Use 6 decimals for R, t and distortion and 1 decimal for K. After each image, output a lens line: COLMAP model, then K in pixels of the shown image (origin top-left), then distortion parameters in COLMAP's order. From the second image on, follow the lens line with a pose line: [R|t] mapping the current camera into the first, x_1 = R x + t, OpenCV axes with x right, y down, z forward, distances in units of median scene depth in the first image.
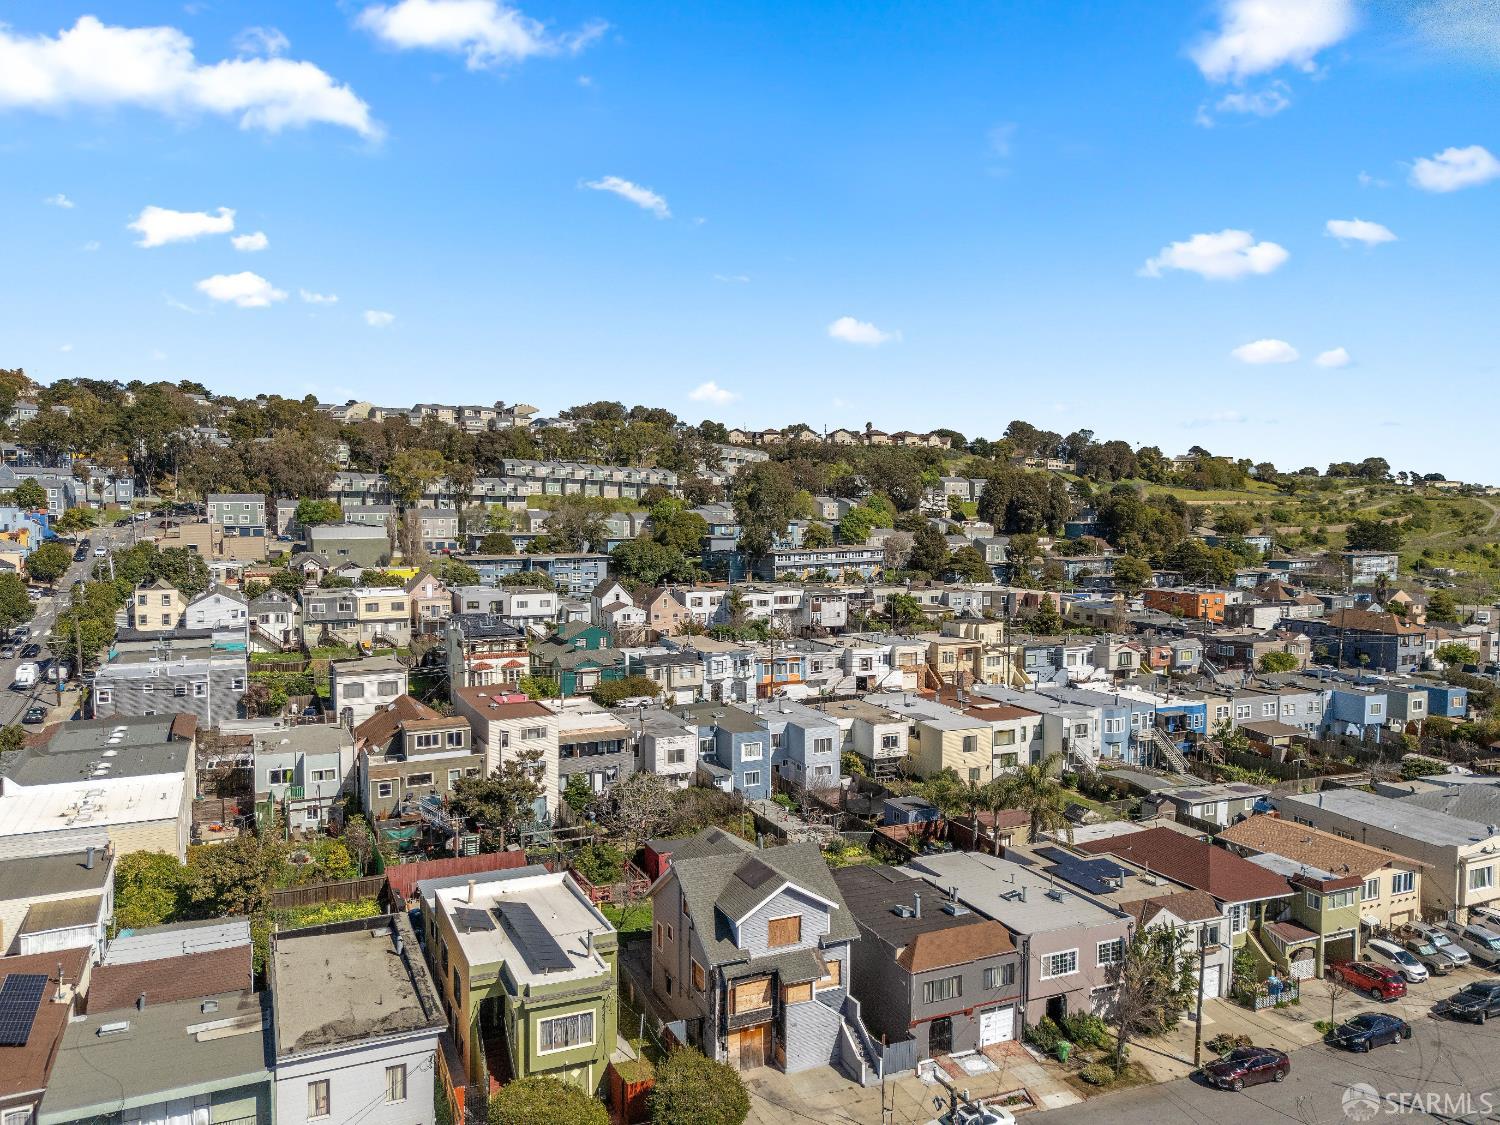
lens RADIAL K [[1102.1, 0, 750.0], [0, 1102.1, 562.5], [0, 0, 1]] dist [0.080635, -0.091237]
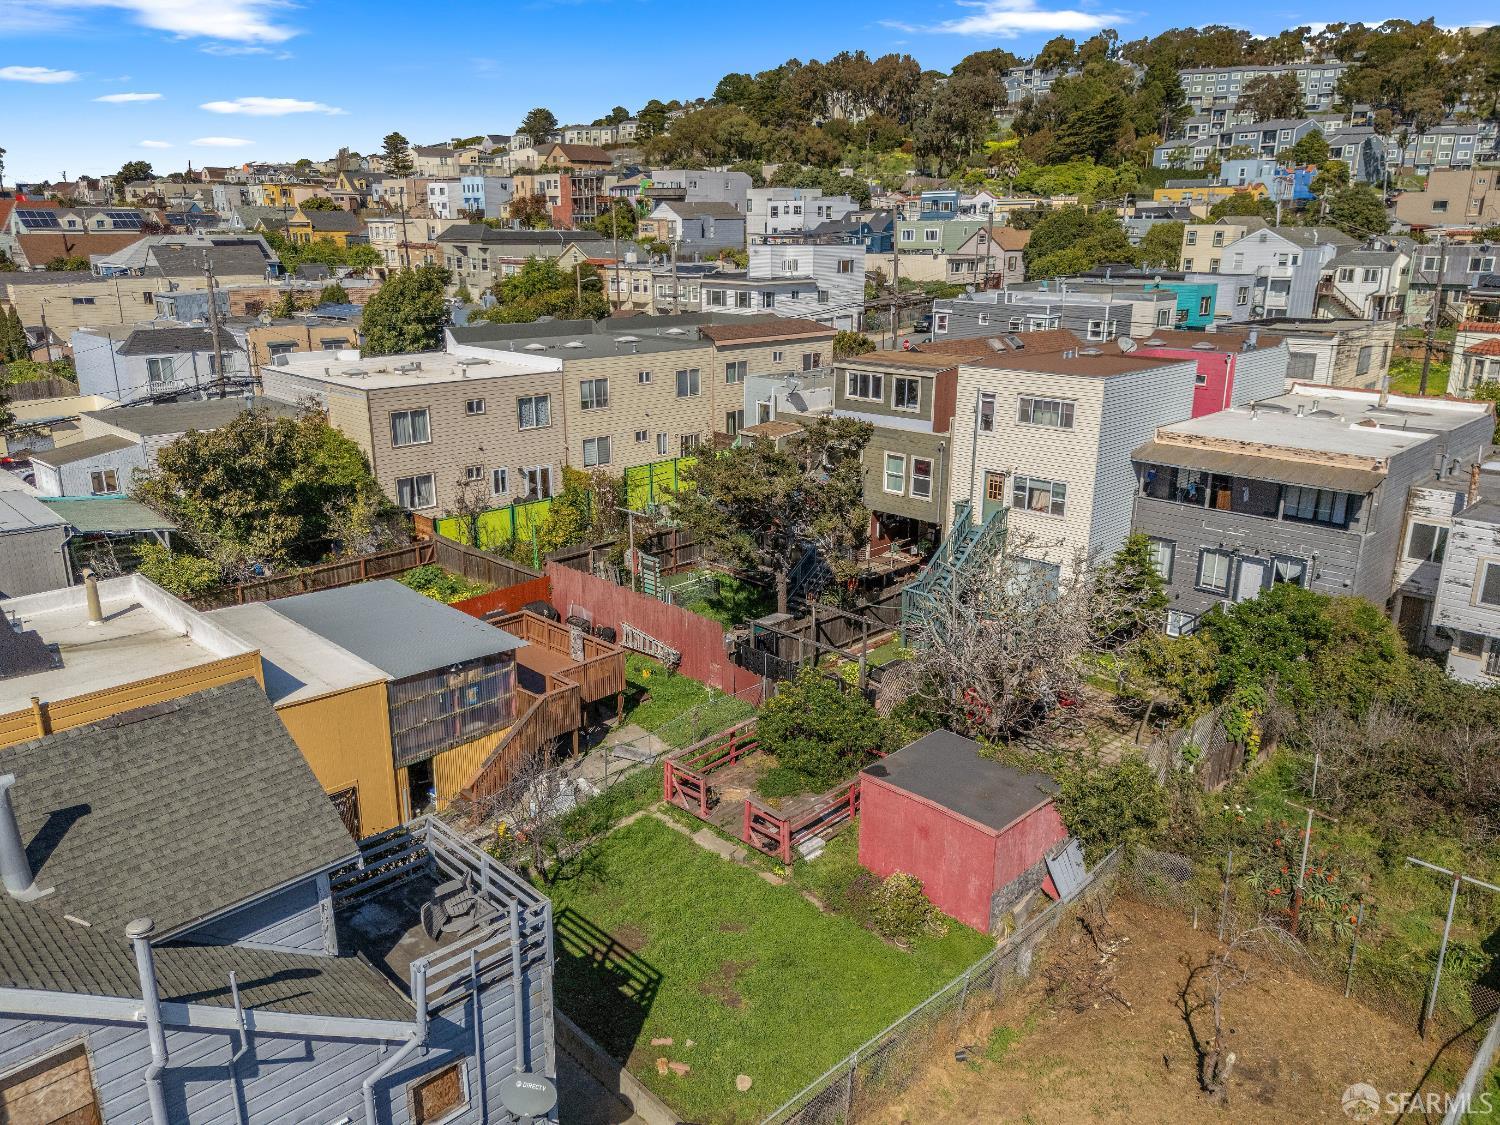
lens RADIAL K [[1107.6, 0, 750.0], [0, 1107.6, 562.5], [0, 0, 1]] dist [0.073717, -0.086389]
pose [[0.353886, 0.267674, -0.896167, 0.099689], [-0.056860, 0.962557, 0.265050, 0.064262], [0.933559, -0.042841, 0.355855, 0.462370]]
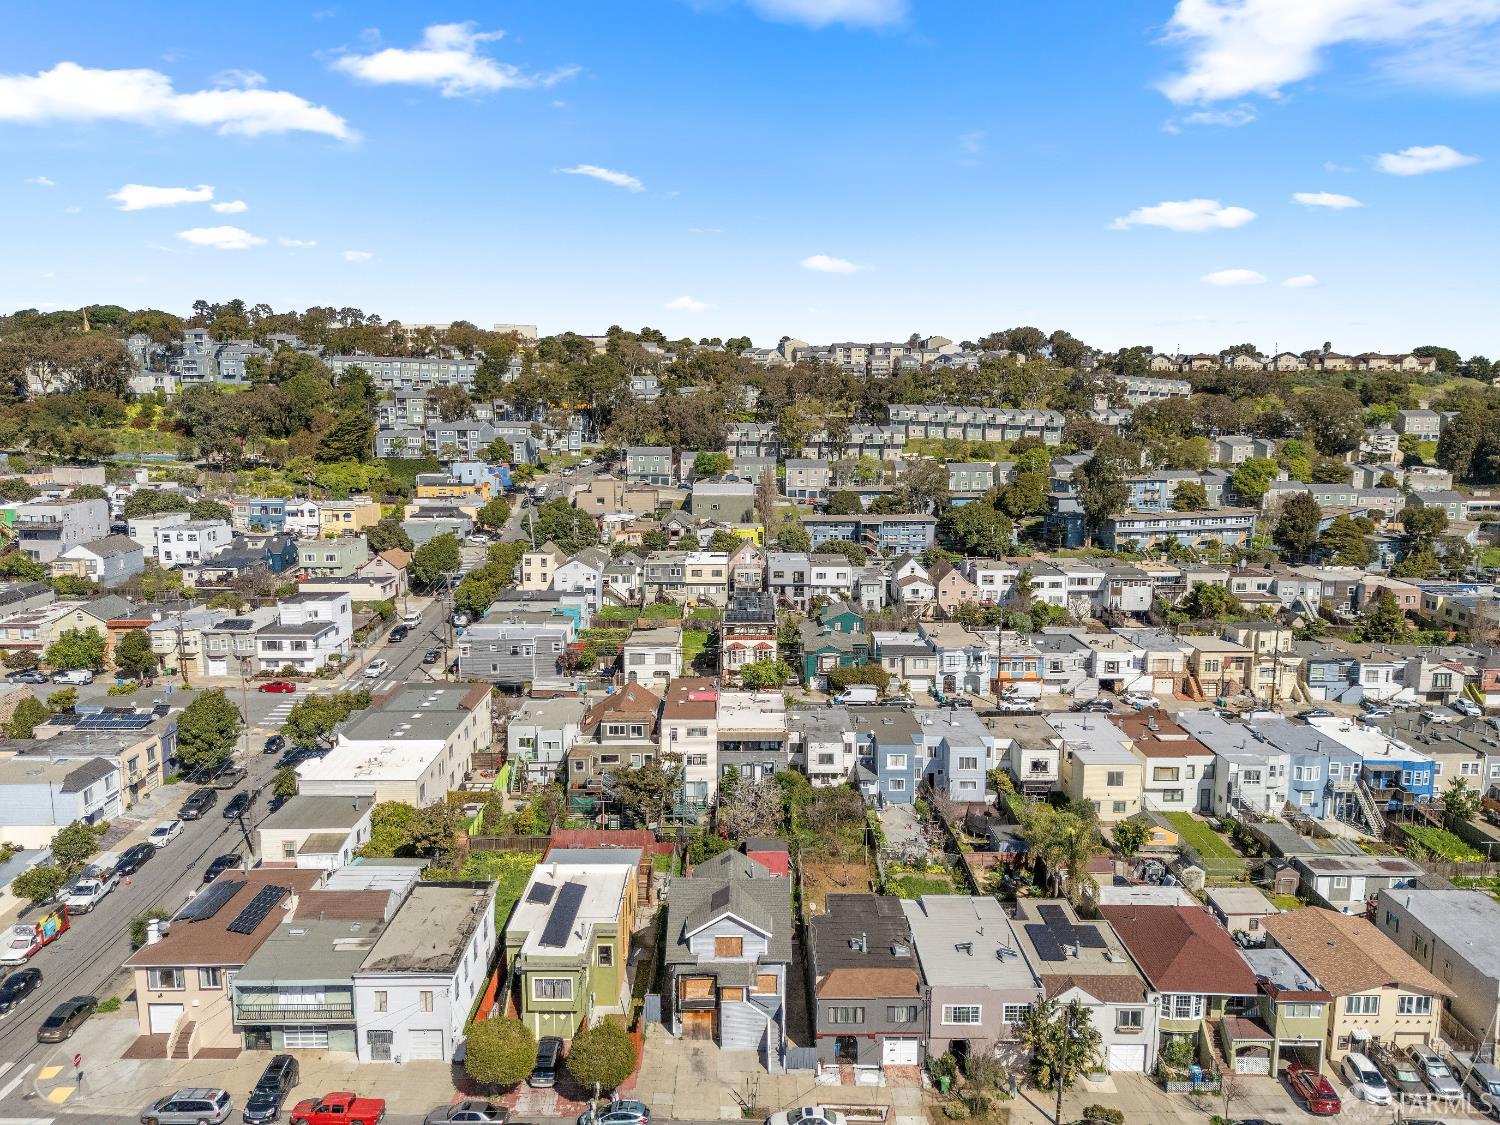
lens RADIAL K [[1102.1, 0, 750.0], [0, 1102.1, 562.5], [0, 0, 1]] dist [0.080635, -0.091237]
pose [[0.912612, 0.059686, -0.404446, 0.221822], [-0.022882, 0.995192, 0.095233, -0.098941], [0.408186, -0.077656, 0.909590, -0.063302]]
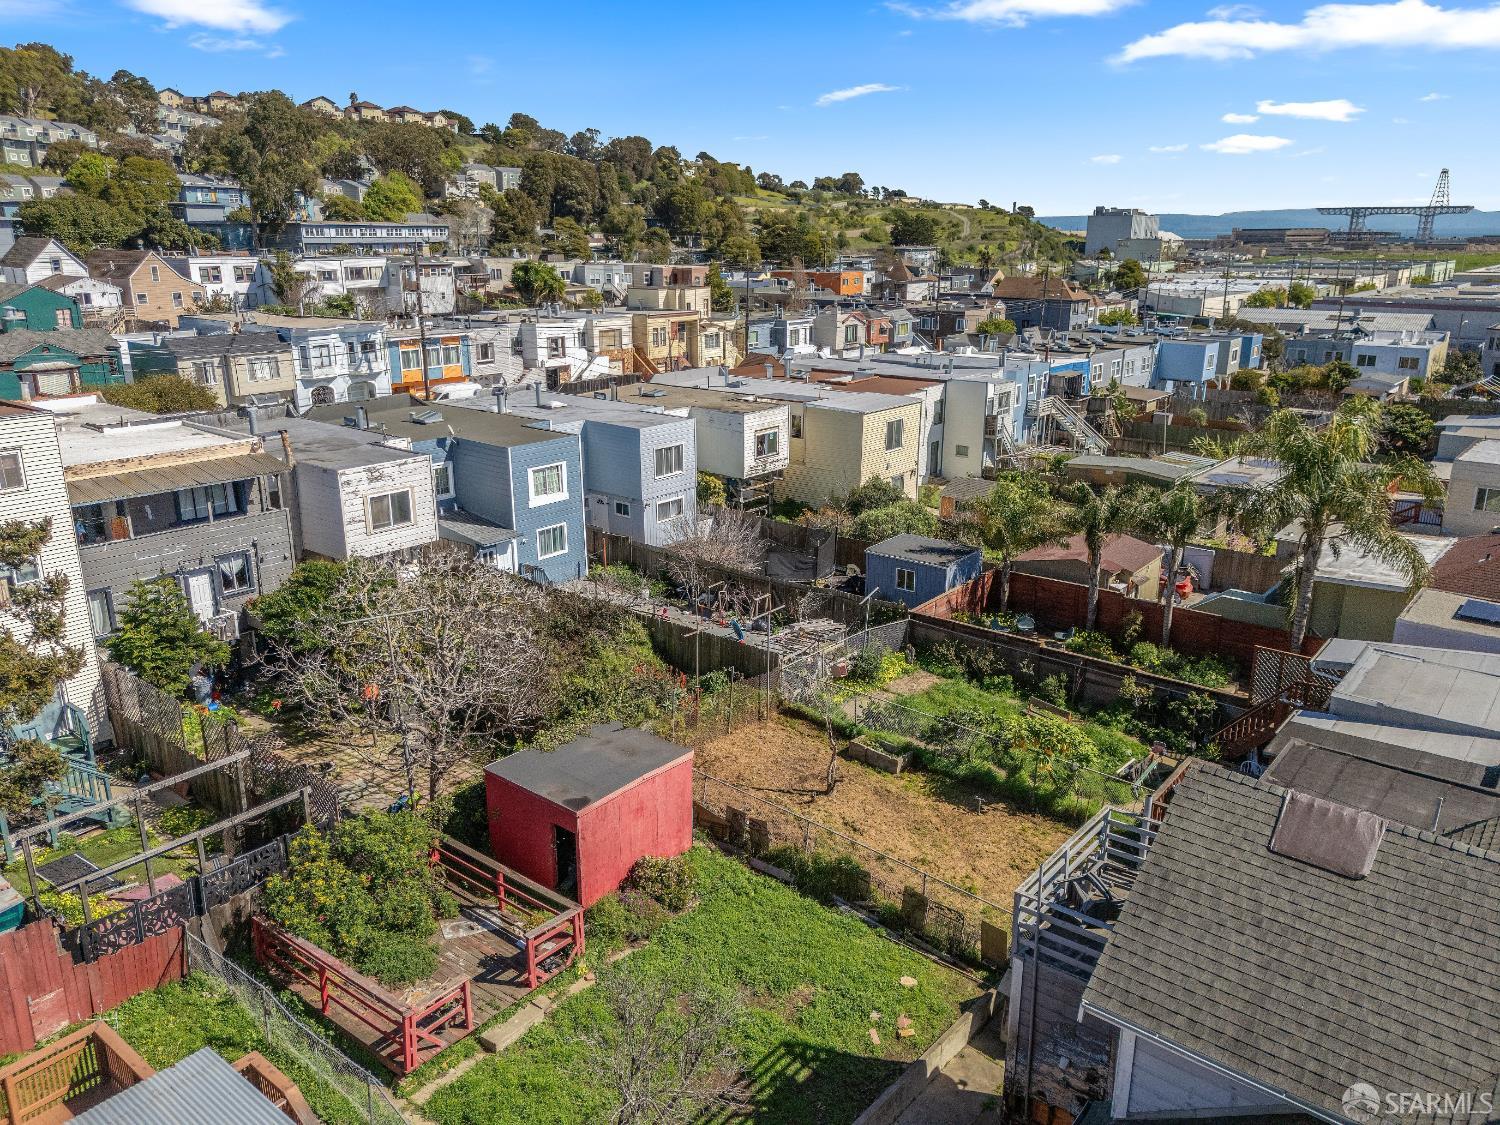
lens RADIAL K [[1102.1, 0, 750.0], [0, 1102.1, 562.5], [0, 0, 1]] dist [0.080635, -0.091237]
pose [[0.895451, -0.128226, 0.426292, -0.086503], [0.026499, 0.971273, 0.236490, 0.068434], [-0.444370, -0.200469, 0.873125, 0.393116]]
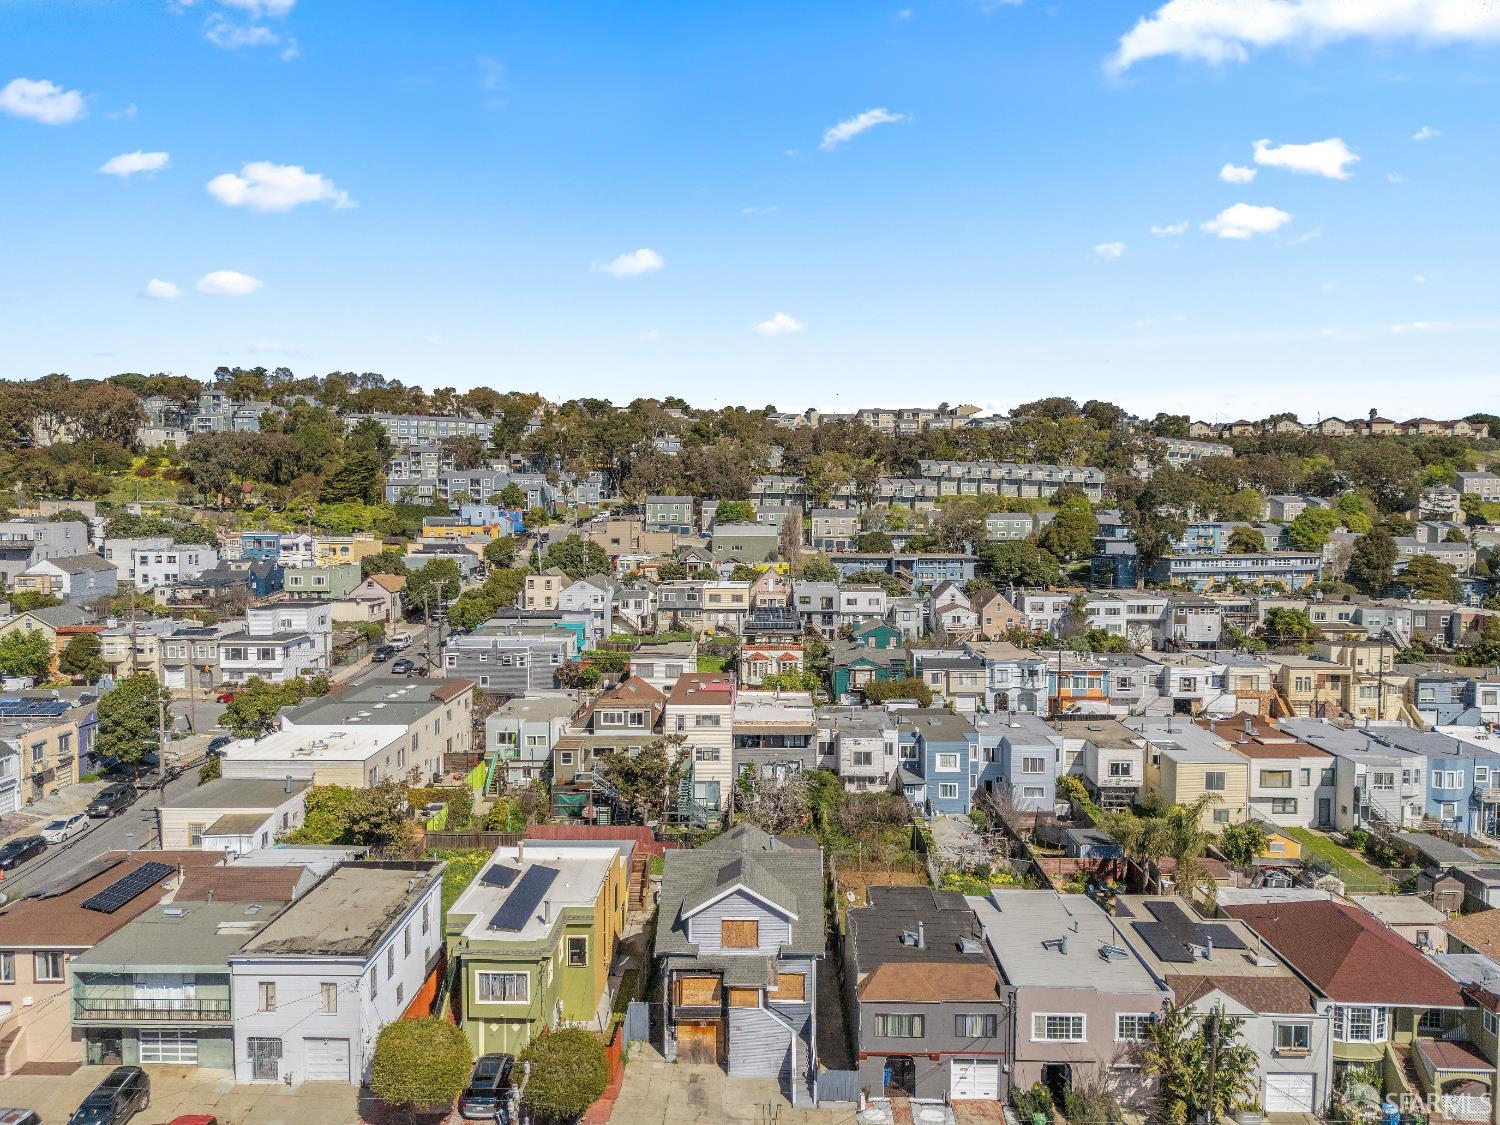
lens RADIAL K [[1102.1, 0, 750.0], [0, 1102.1, 562.5], [0, 0, 1]] dist [0.080635, -0.091237]
pose [[0.902756, 0.024617, -0.429449, 0.179591], [-0.024856, 0.999678, 0.005053, -0.001460], [0.429435, 0.006113, 0.903077, 0.042525]]
